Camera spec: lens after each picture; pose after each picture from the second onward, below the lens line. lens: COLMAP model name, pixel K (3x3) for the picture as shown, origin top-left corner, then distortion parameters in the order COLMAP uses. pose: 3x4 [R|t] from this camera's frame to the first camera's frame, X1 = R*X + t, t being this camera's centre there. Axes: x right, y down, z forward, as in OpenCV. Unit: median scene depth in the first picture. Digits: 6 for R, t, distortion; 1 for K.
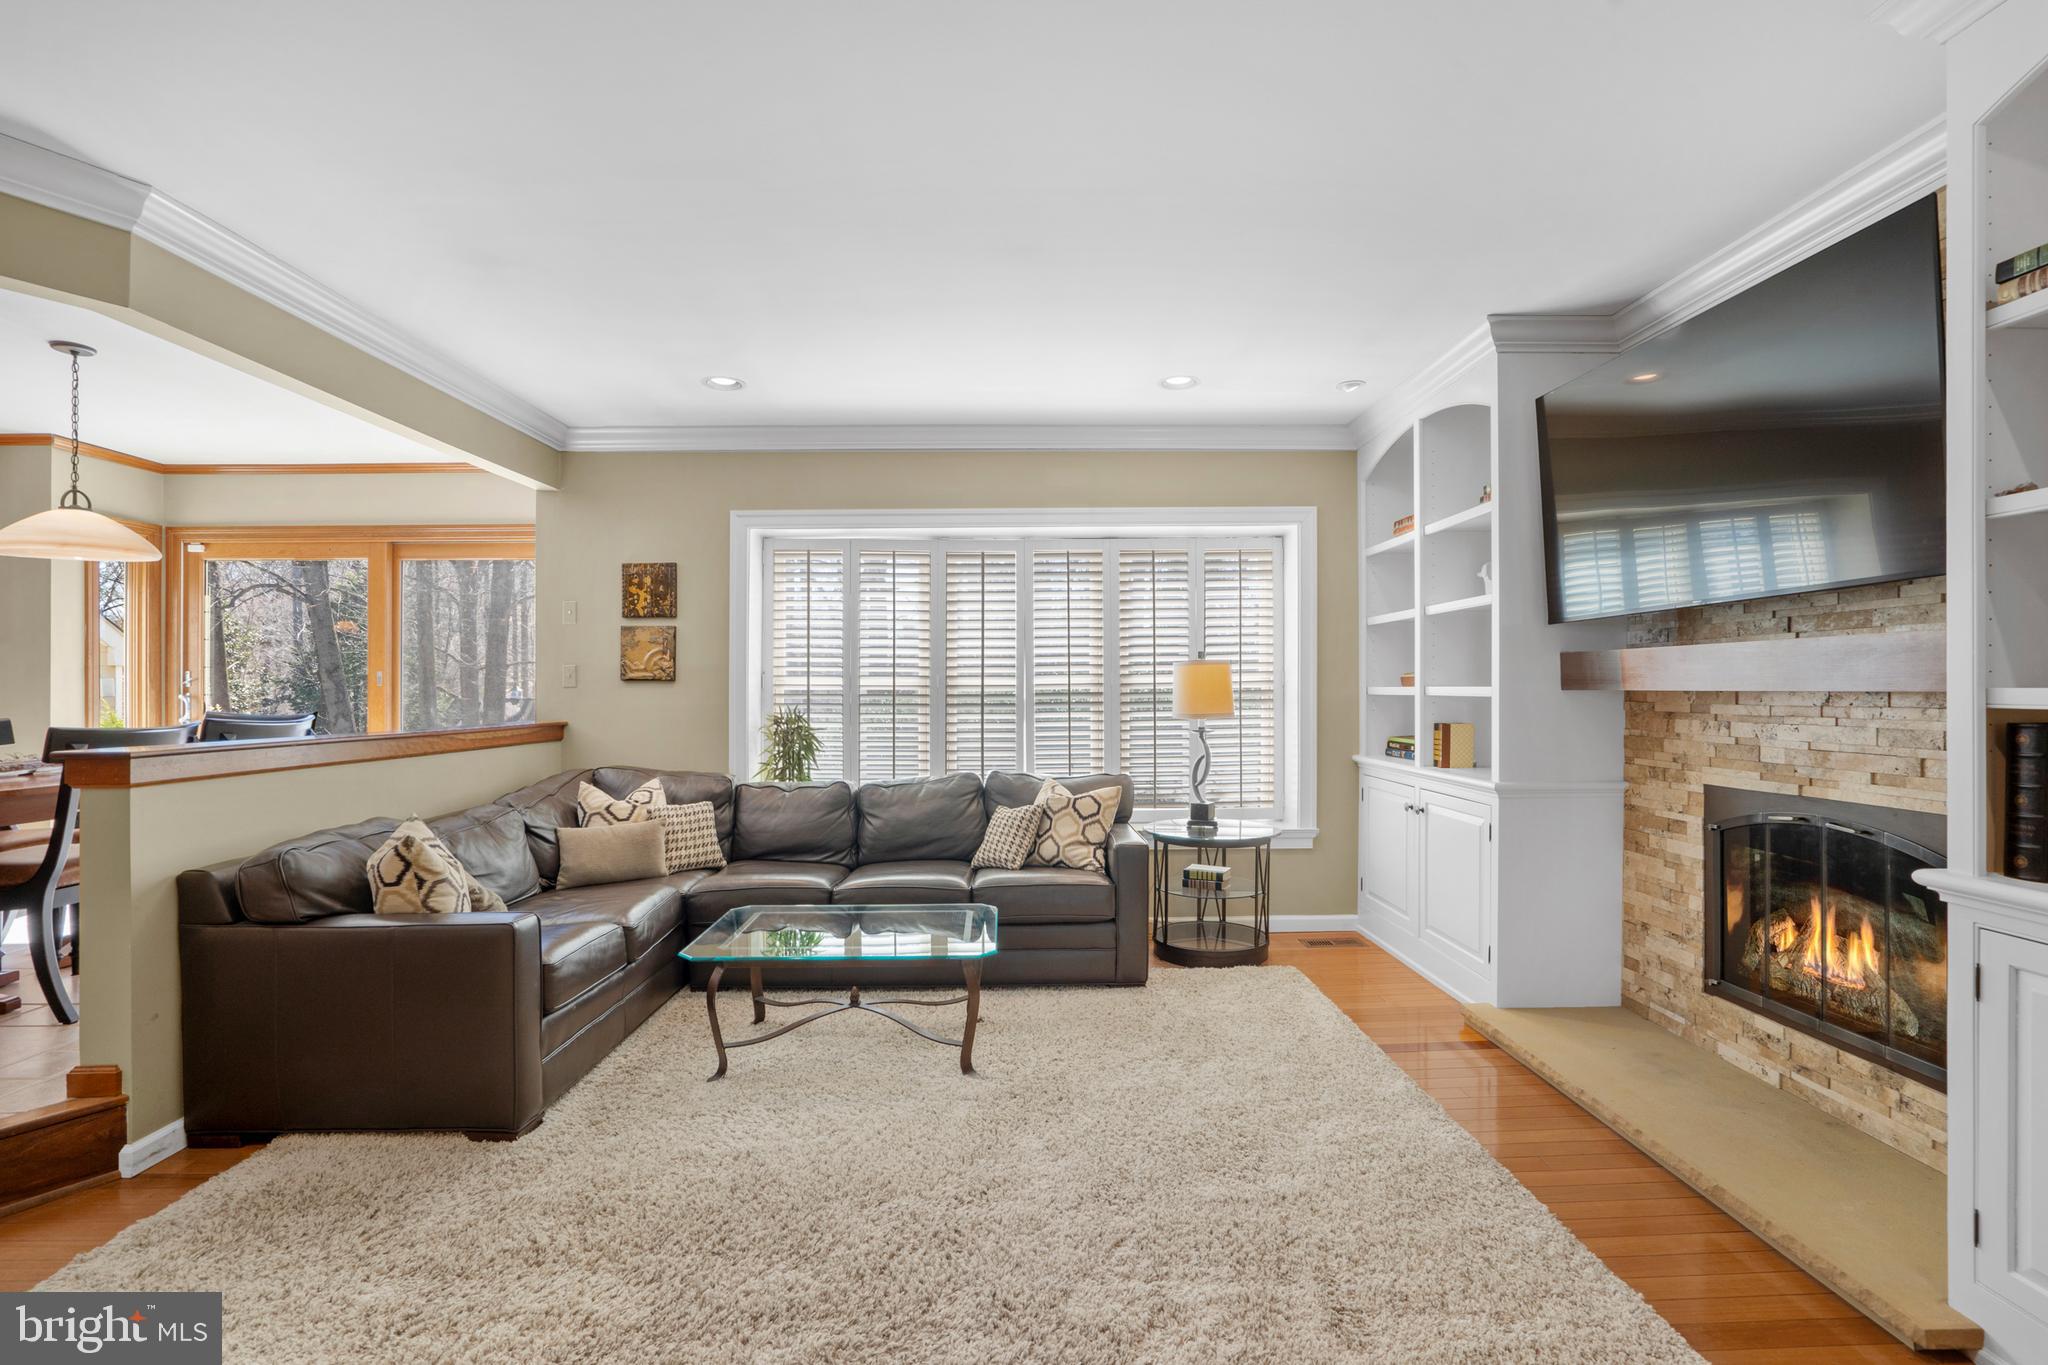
lens RADIAL K [[962.3, 0, 1023.4], [0, 962.3, 686.0], [0, 0, 1]] dist [0.003818, 0.001962]
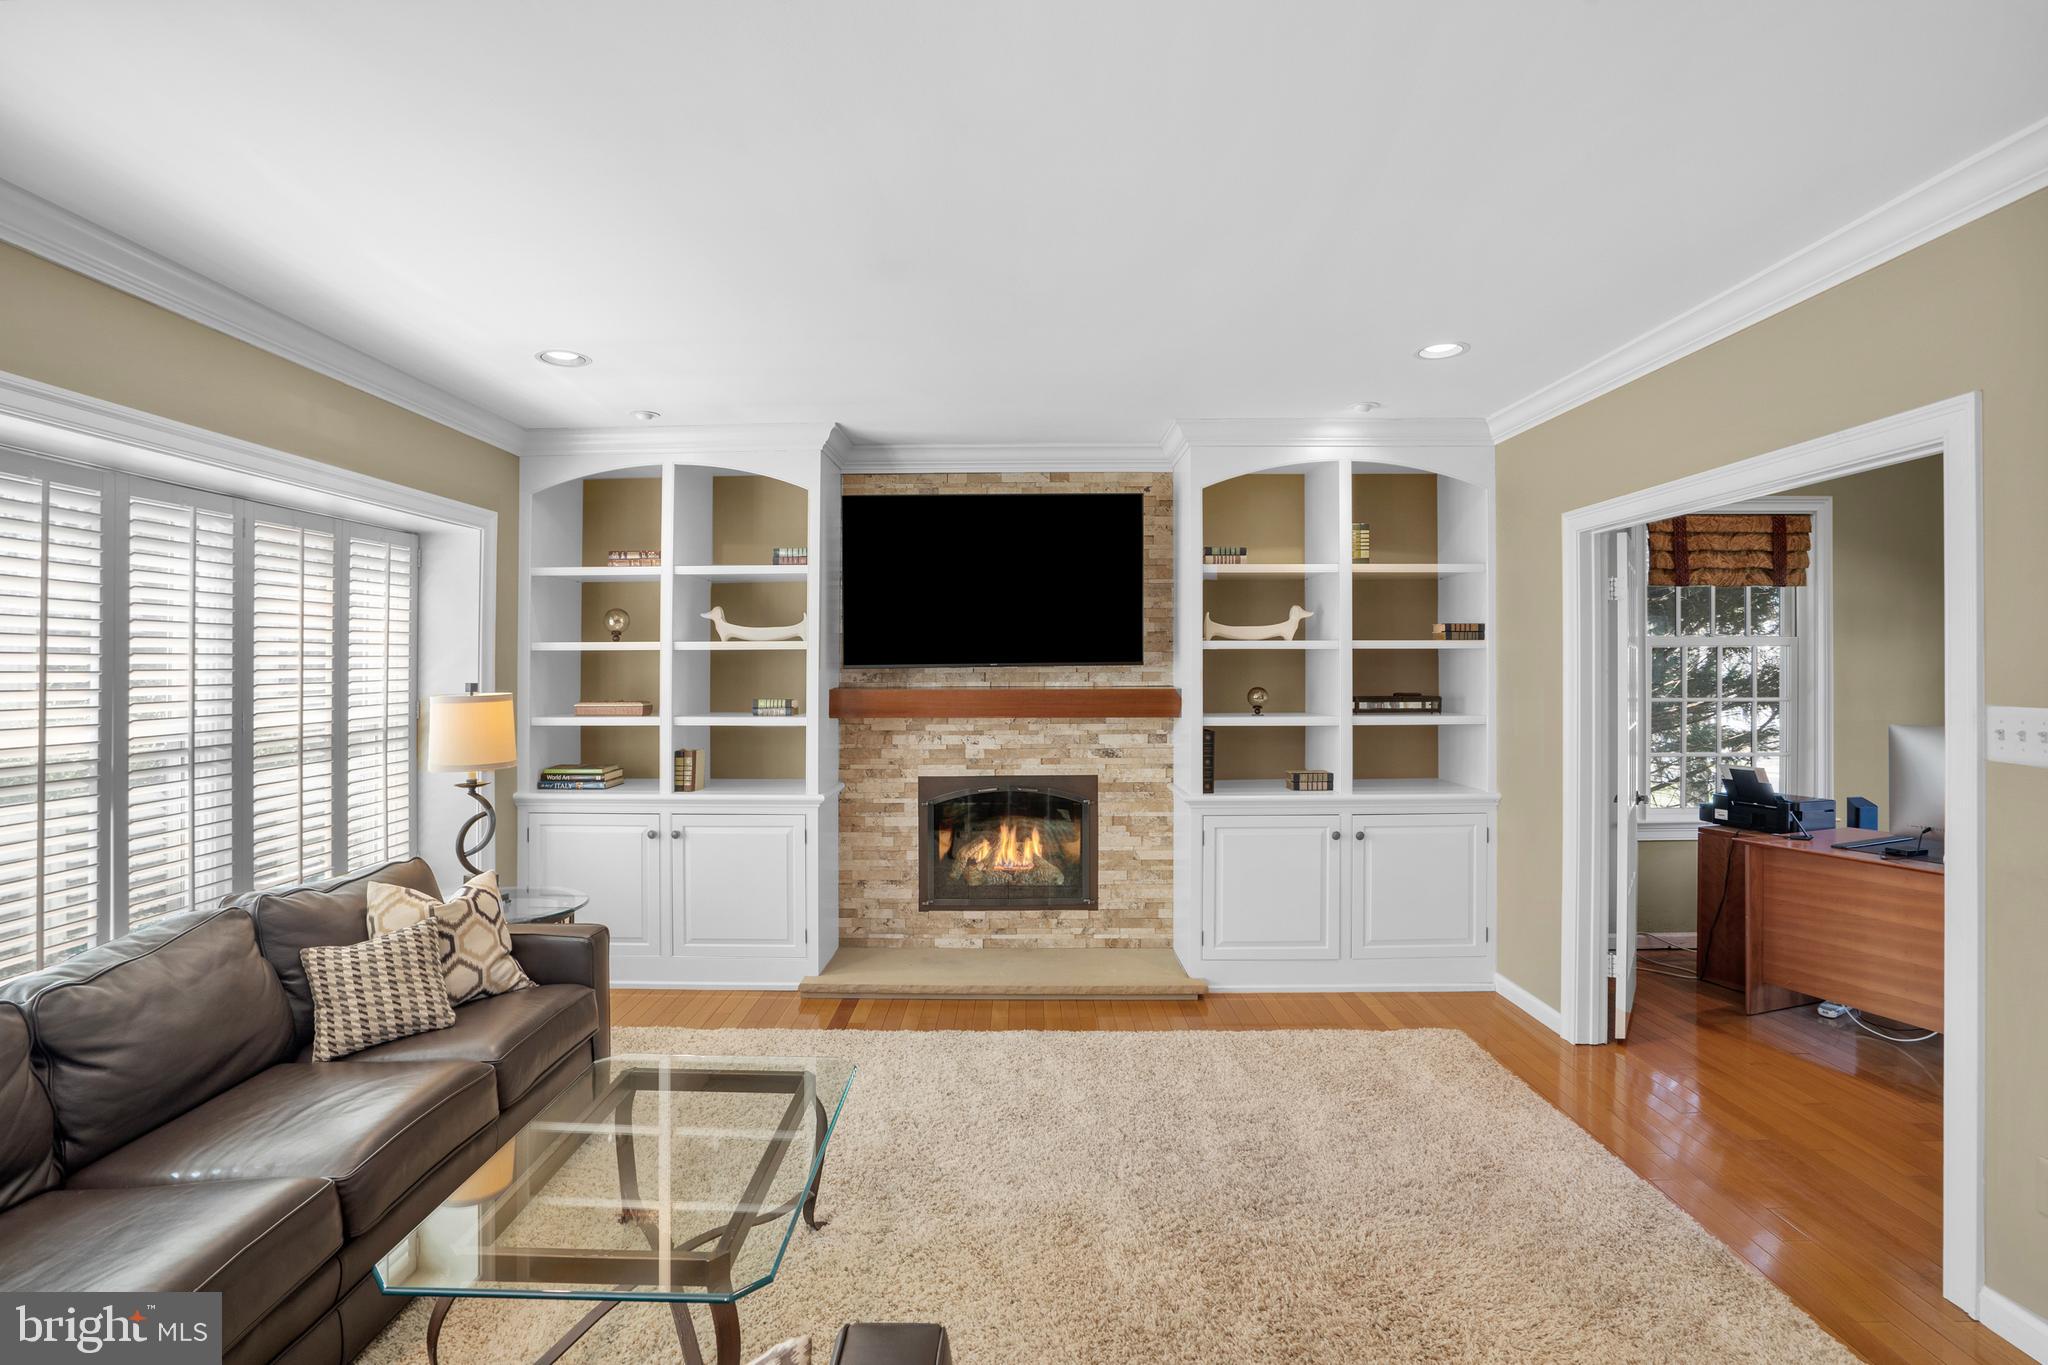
lens RADIAL K [[962.3, 0, 1024.7], [0, 962.3, 670.0], [0, 0, 1]] dist [0.003818, 0.001962]
pose [[0.059707, 0.008418, 0.998180, -0.797135], [0.002655, 0.999960, -0.008592, -0.053464], [-0.998212, 0.003163, 0.059682, 0.713134]]
